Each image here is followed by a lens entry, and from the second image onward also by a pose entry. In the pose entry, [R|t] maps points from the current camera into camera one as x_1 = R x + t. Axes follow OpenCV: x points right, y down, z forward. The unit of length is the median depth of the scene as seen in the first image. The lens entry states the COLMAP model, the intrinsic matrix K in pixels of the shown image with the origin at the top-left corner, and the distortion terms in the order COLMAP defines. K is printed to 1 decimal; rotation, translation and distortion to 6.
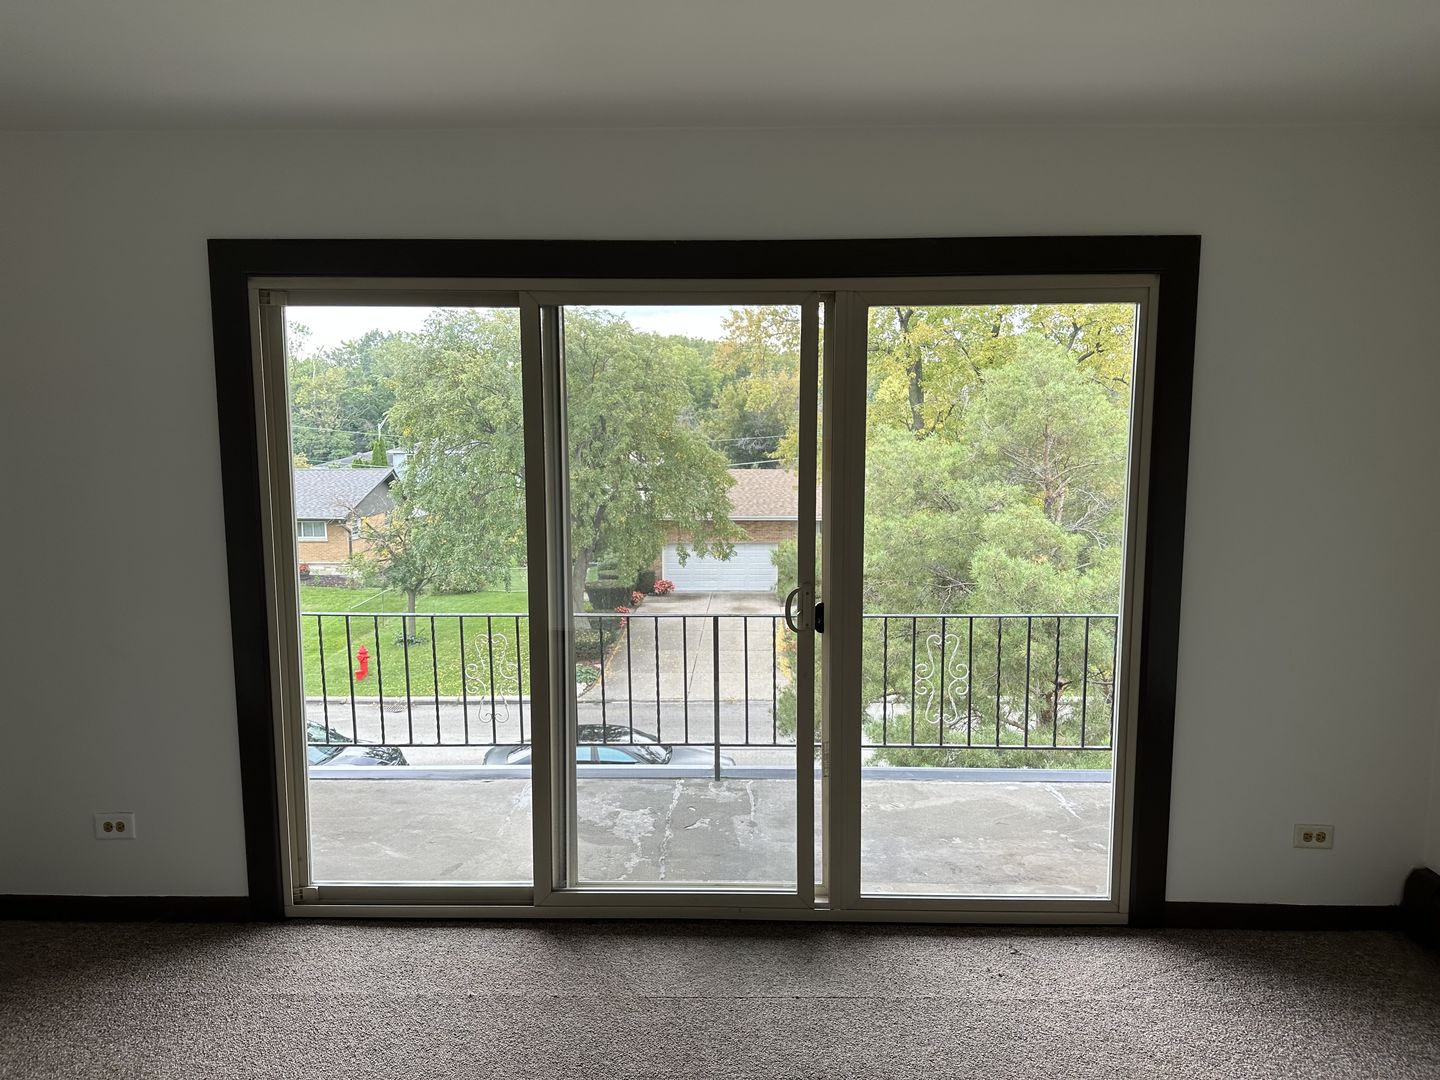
lens RADIAL K [[982.0, 0, 720.0], [0, 982.0, 540.0], [0, 0, 1]] dist [0.000044, -0.005209]
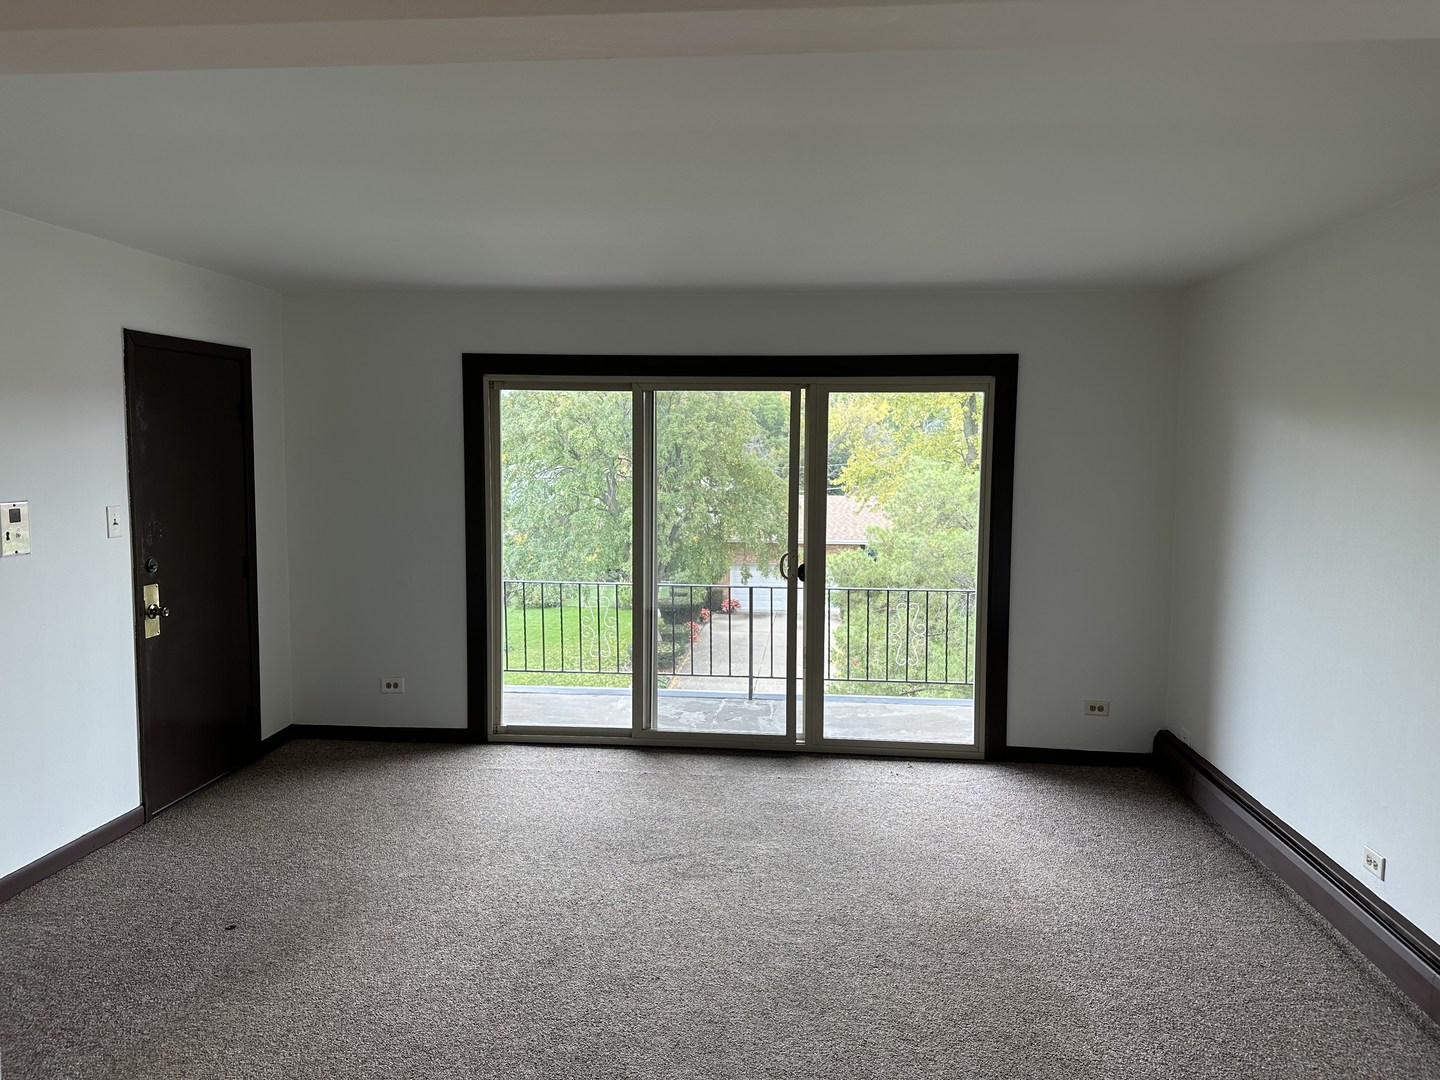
lens RADIAL K [[982.0, 0, 720.0], [0, 982.0, 540.0], [0, 0, 1]] dist [0.000044, -0.005209]
pose [[0.997195, 0.016390, -0.073028, 0.081528], [-0.018381, 0.999475, -0.026682, 0.070072], [0.072552, 0.027950, 0.996973, -0.687268]]
